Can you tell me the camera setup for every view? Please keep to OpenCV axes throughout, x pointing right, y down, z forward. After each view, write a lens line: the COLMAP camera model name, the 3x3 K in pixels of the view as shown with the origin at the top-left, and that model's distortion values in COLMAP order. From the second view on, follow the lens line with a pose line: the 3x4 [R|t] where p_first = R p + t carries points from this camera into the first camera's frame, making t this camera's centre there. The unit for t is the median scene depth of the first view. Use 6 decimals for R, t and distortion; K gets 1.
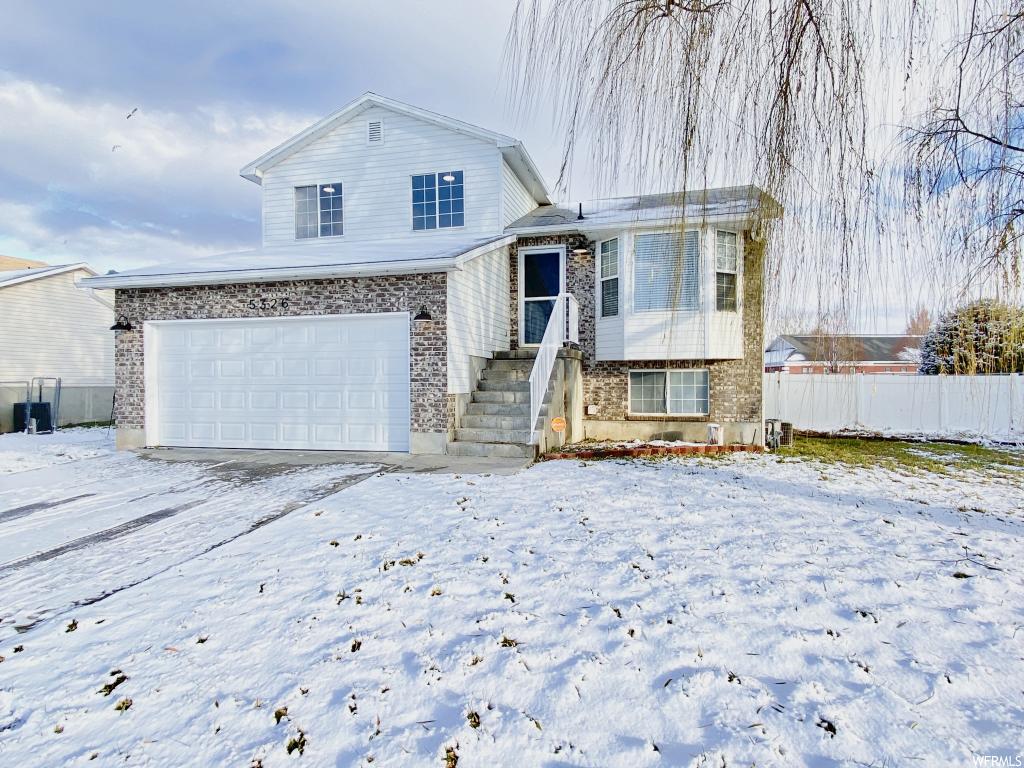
lens RADIAL K [[596.2, 0, 512.0], [0, 596.2, 384.0], [0, 0, 1]] dist [0.043385, -0.042173]
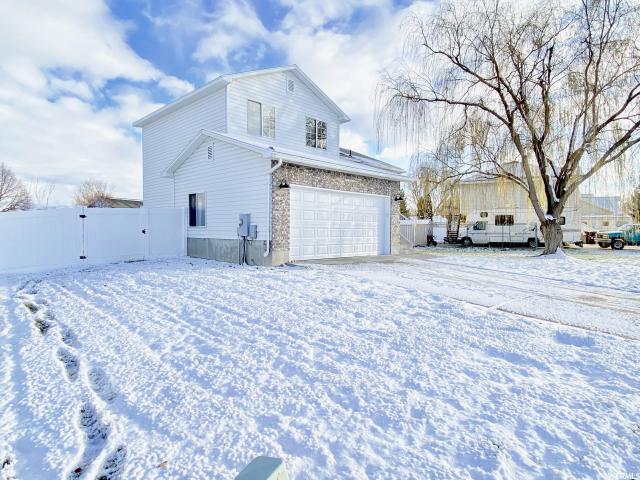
lens RADIAL K [[372.6, 0, 320.0], [0, 372.6, 240.0], [0, 0, 1]] dist [0.043385, -0.042173]
pose [[0.504262, -0.014565, 0.863428, -1.424348], [-0.012193, 0.999638, 0.023984, 0.020751], [-0.863465, -0.022622, 0.503902, 0.419675]]
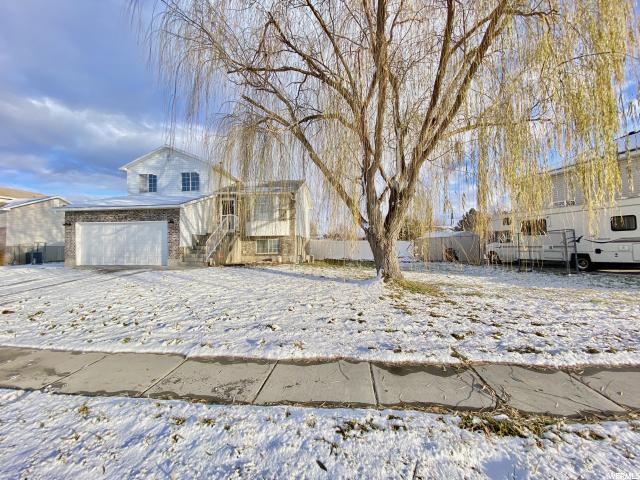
lens RADIAL K [[255.9, 0, 320.0], [0, 255.9, 240.0], [0, 0, 1]] dist [0.000945, -0.011629]
pose [[0.984918, -0.000322, 0.173021, 0.339851], [0.003730, 0.999805, -0.019376, 0.008679], [-0.172981, 0.019729, 0.984728, -0.410147]]
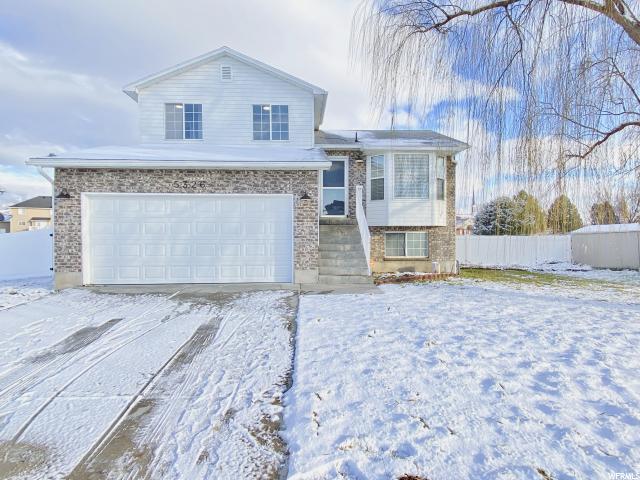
lens RADIAL K [[372.6, 0, 320.0], [0, 372.6, 240.0], [0, 0, 1]] dist [0.043385, -0.042173]
pose [[0.954267, 0.002207, 0.298949, -0.349271], [-0.002321, 0.999997, 0.000026, 0.001161], [-0.298948, -0.000719, 0.954269, 0.030256]]
